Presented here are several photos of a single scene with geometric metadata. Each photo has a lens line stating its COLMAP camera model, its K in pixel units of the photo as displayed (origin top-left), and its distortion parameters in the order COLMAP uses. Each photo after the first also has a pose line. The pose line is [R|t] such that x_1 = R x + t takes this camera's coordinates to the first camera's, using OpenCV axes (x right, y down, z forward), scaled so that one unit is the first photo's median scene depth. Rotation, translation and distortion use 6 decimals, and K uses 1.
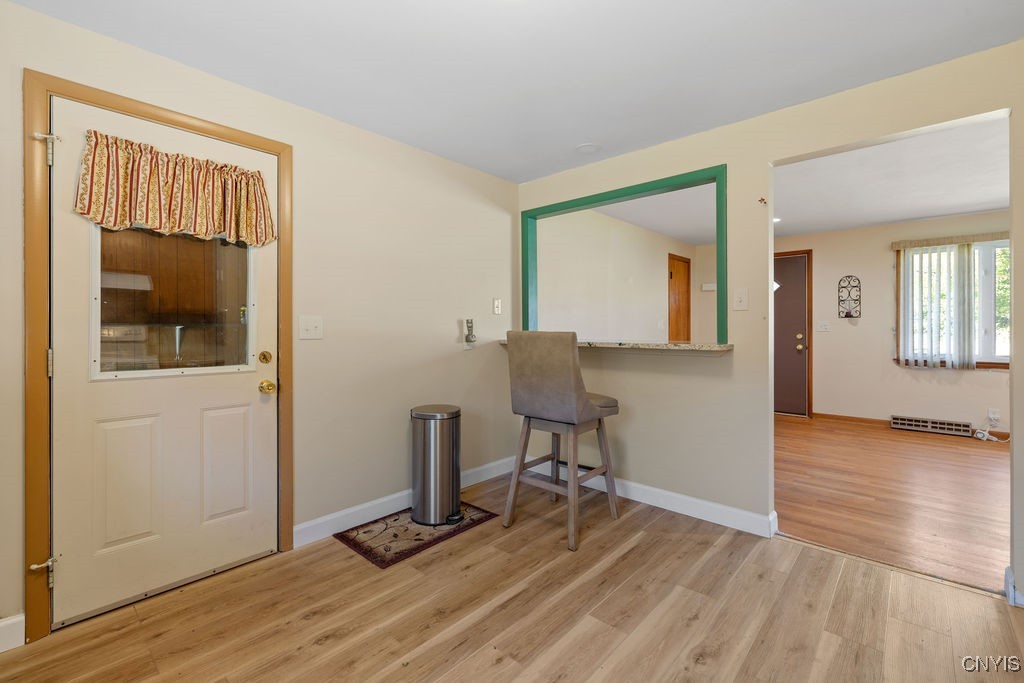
lens RADIAL K [[448.1, 0, 508.6], [0, 448.1, 323.4], [0, 0, 1]] dist [-0.001534, 0.000559]
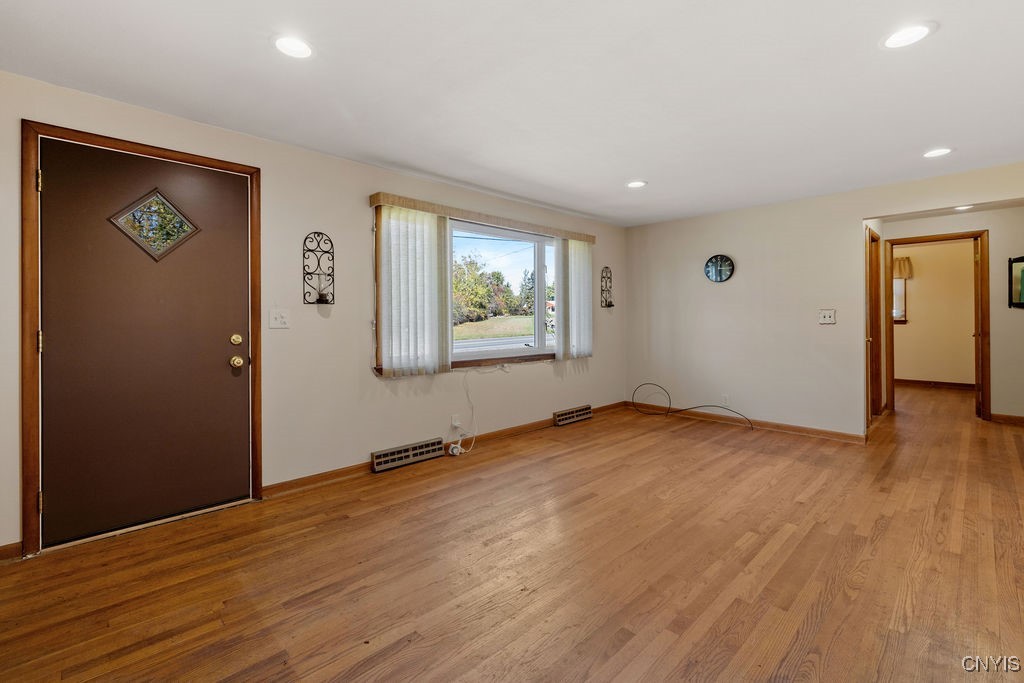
lens RADIAL K [[448.1, 0, 508.6], [0, 448.1, 323.4], [0, 0, 1]] dist [-0.001534, 0.000559]
pose [[0.067480, -0.002789, 0.997717, 0.418061], [-0.003081, 0.999991, 0.003004, 0.021060], [-0.997716, -0.003277, 0.067471, 1.528159]]
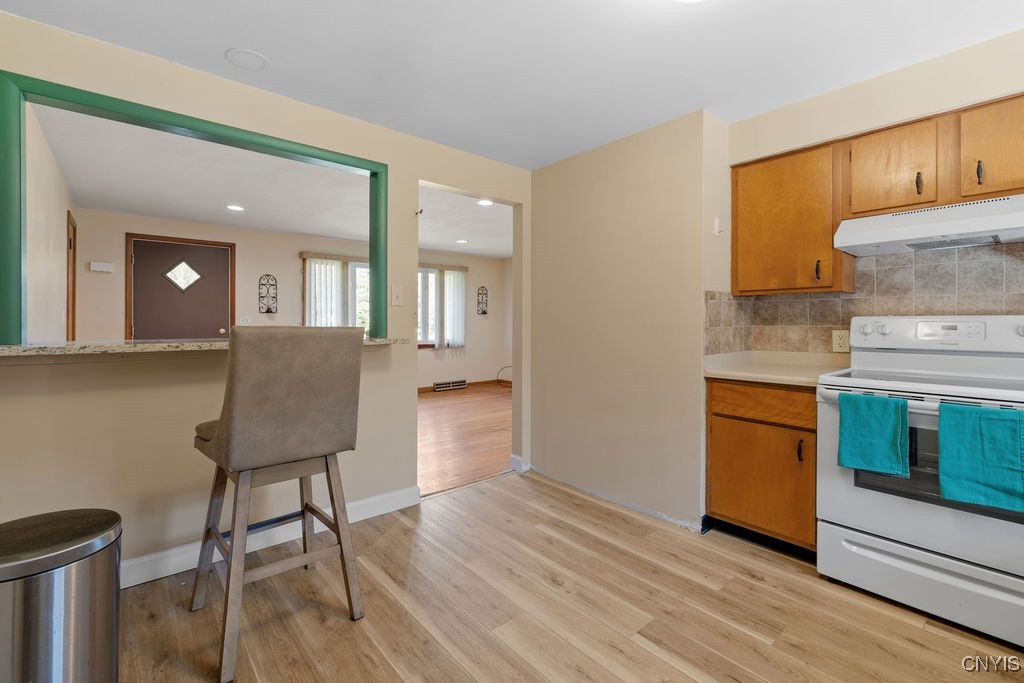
lens RADIAL K [[448.1, 0, 508.6], [0, 448.1, 323.4], [0, 0, 1]] dist [-0.001534, 0.000559]
pose [[0.122217, 0.000682, 0.992503, -0.526372], [-0.011838, 0.999930, 0.000770, 0.009149], [-0.992433, -0.011843, 0.122216, 0.614702]]
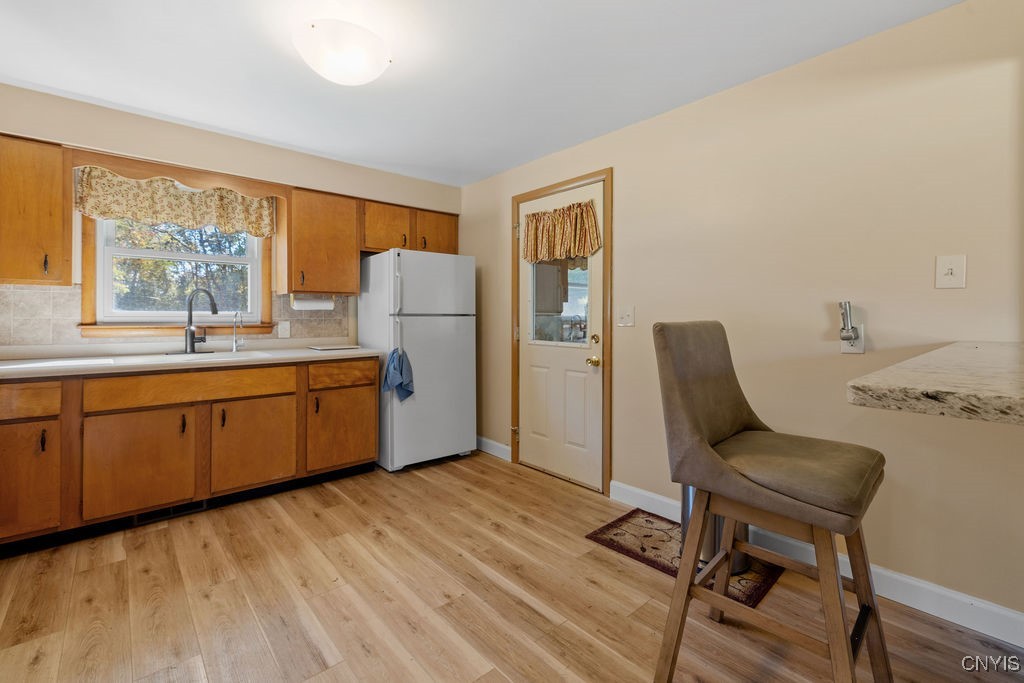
lens RADIAL K [[447.4, 0, 510.2], [0, 447.4, 317.5], [0, 0, 1]] dist [-0.000663, 0.000335]
pose [[-0.107149, 0.000085, -0.994243, 0.703899], [0.008482, 0.999964, -0.000829, 0.010518], [0.994207, -0.008522, -0.107146, 0.802226]]
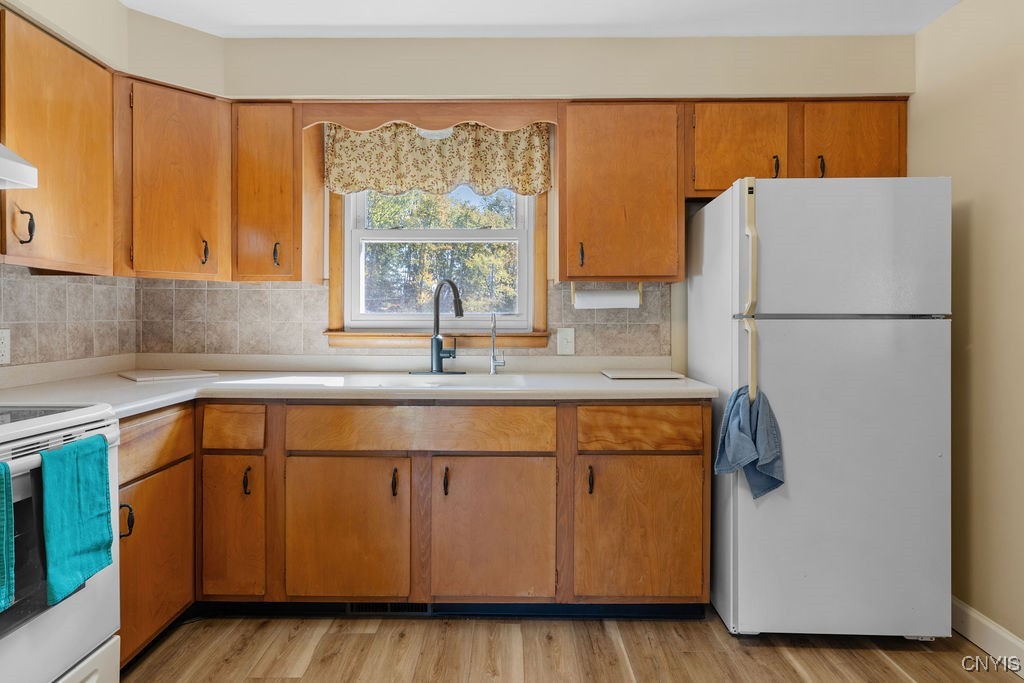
lens RADIAL K [[596.6, 0, 507.3], [0, 596.6, 326.0], [0, 0, 1]] dist [-0.001816, 0.000011]
pose [[-0.742800, 0.004487, -0.669499, 0.256257], [0.004707, 0.999988, 0.001481, 0.009356], [0.669497, -0.002051, -0.742812, 0.731795]]
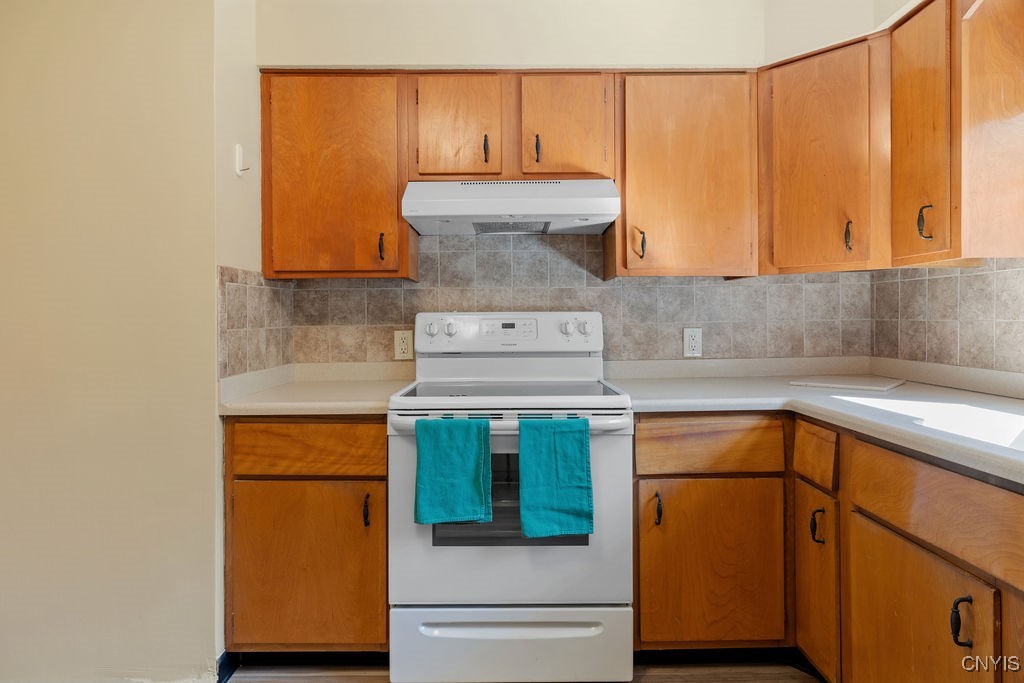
lens RADIAL K [[601.0, 0, 508.9], [0, 601.0, 323.9], [0, 0, 1]] dist [0.000900, 0.000174]
pose [[-0.676568, 0.002229, 0.736377, -0.308459], [-0.000730, 0.999993, -0.003697, 0.008609], [-0.736380, -0.003039, -0.676561, 0.554055]]
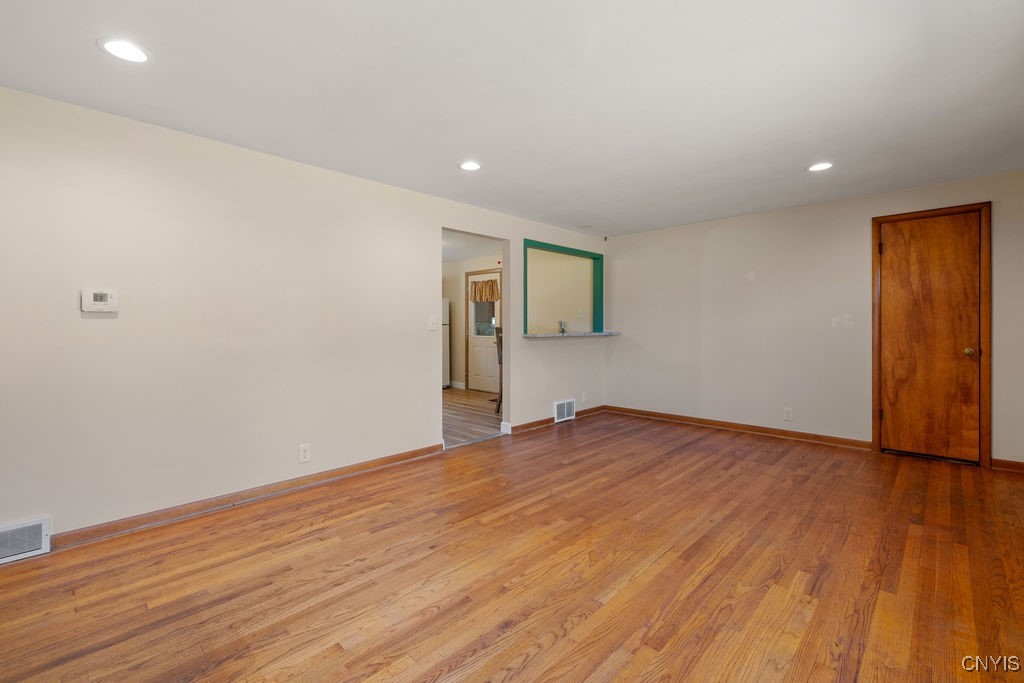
lens RADIAL K [[448.1, 0, 508.6], [0, 448.1, 323.4], [0, 0, 1]] dist [-0.001534, 0.000559]
pose [[-0.030647, -0.003372, -0.999525, 2.508027], [0.010103, 0.999942, -0.003683, 0.008366], [0.999479, -0.010211, -0.030611, 1.066693]]
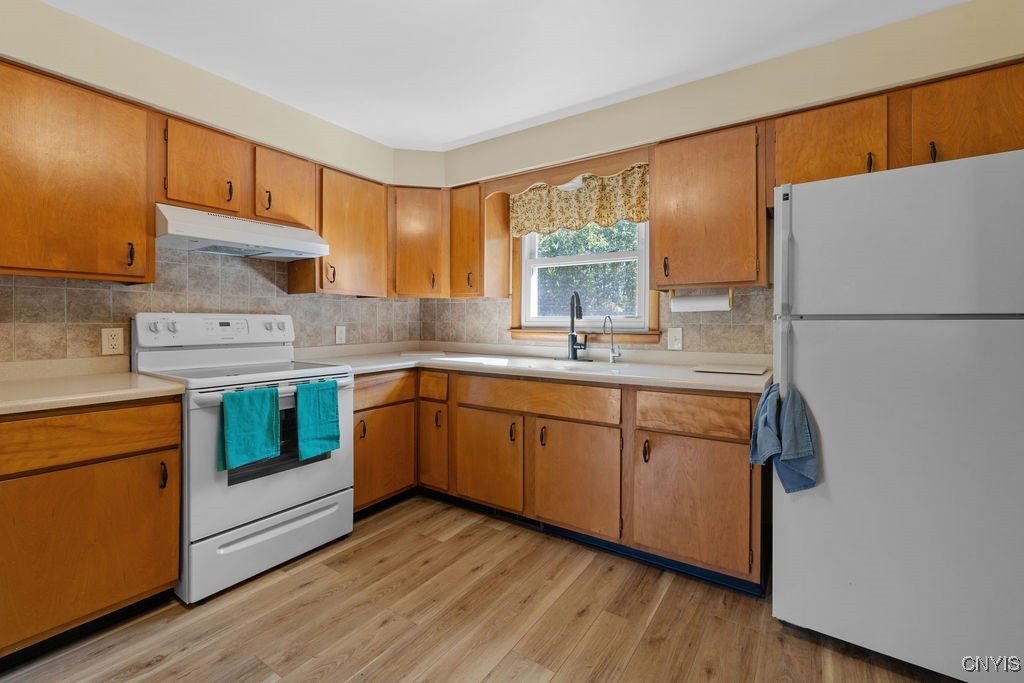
lens RADIAL K [[448.1, 0, 508.6], [0, 448.1, 323.4], [0, 0, 1]] dist [-0.001534, 0.000559]
pose [[-0.989925, -0.001621, -0.141584, -0.057498], [-0.000723, 0.999979, -0.006392, 0.012089], [0.141591, -0.006225, -0.989906, 0.927584]]
